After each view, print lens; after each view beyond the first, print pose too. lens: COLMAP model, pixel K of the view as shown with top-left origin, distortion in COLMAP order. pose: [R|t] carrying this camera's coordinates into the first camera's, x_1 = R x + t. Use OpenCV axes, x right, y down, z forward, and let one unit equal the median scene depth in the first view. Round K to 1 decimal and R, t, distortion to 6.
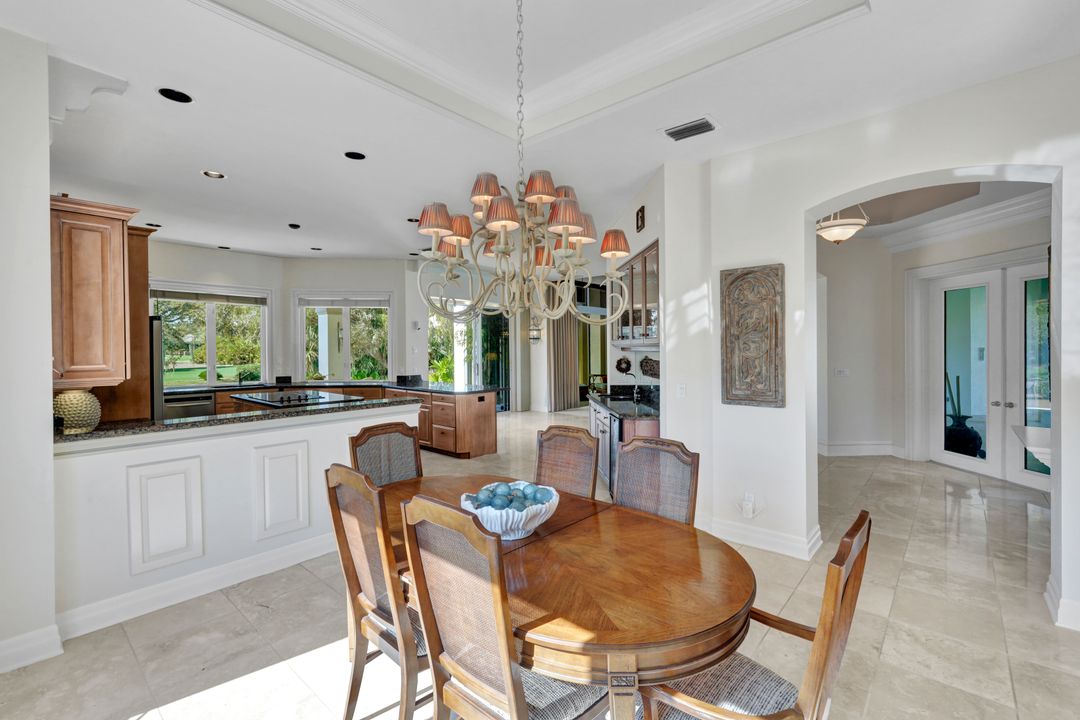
lens RADIAL K [[483.7, 0, 542.0], [0, 483.7, 354.6], [0, 0, 1]] dist [-0.001706, -0.000196]
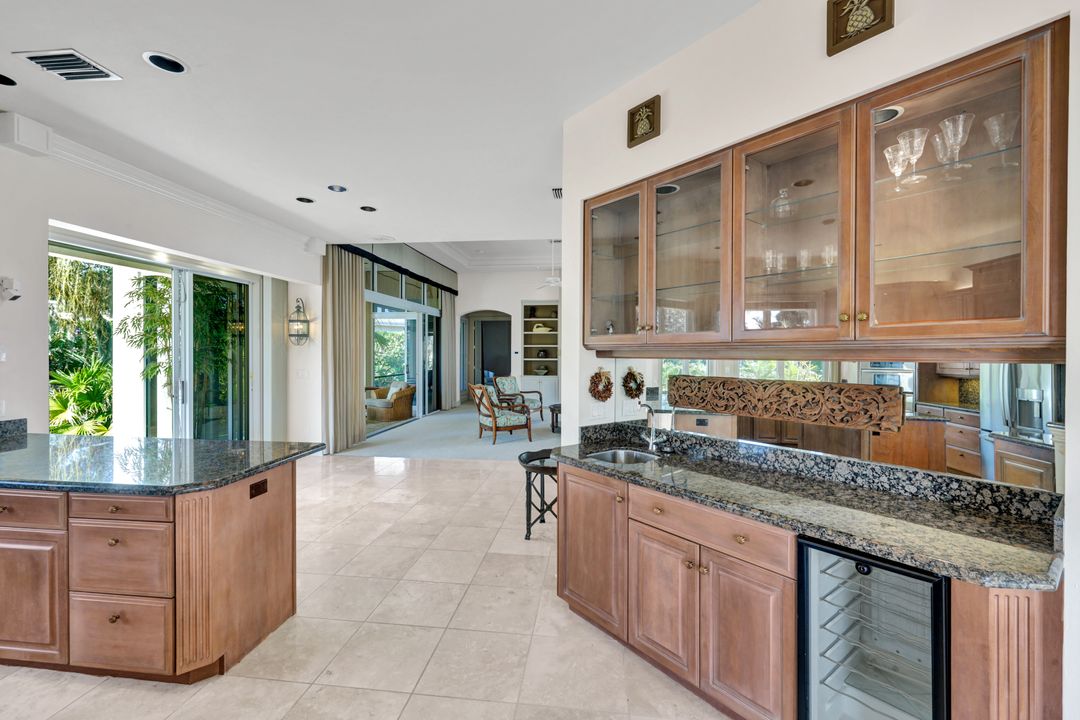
lens RADIAL K [[456.0, 0, 532.4], [0, 456.0, 357.0], [0, 0, 1]] dist [-0.003235, -0.000104]
pose [[0.829434, 0.002580, 0.558599, -0.148023], [0.001484, 0.999976, -0.006823, -0.004257], [-0.558603, 0.006488, 0.829410, 0.610132]]
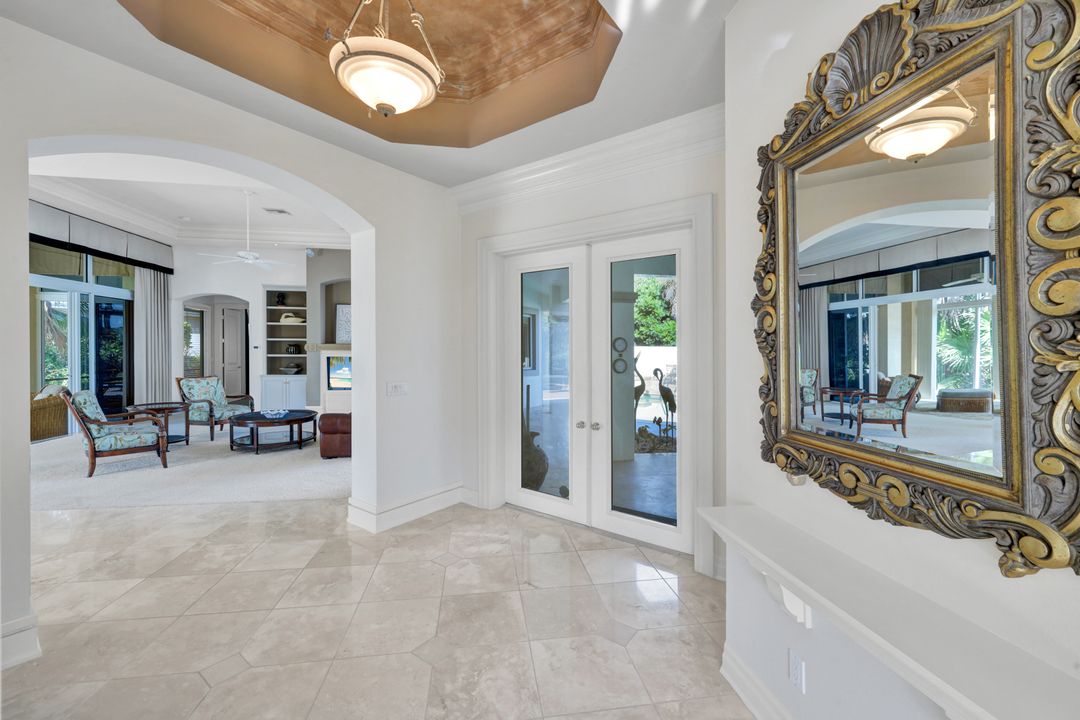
lens RADIAL K [[435.7, 0, 539.8], [0, 435.7, 351.5], [0, 0, 1]] dist [-0.003464, -0.000367]
pose [[0.657568, 0.002489, 0.753391, 0.327784], [0.004336, 0.999965, -0.007088, -0.006065], [-0.753382, 0.007927, 0.657535, 0.507148]]
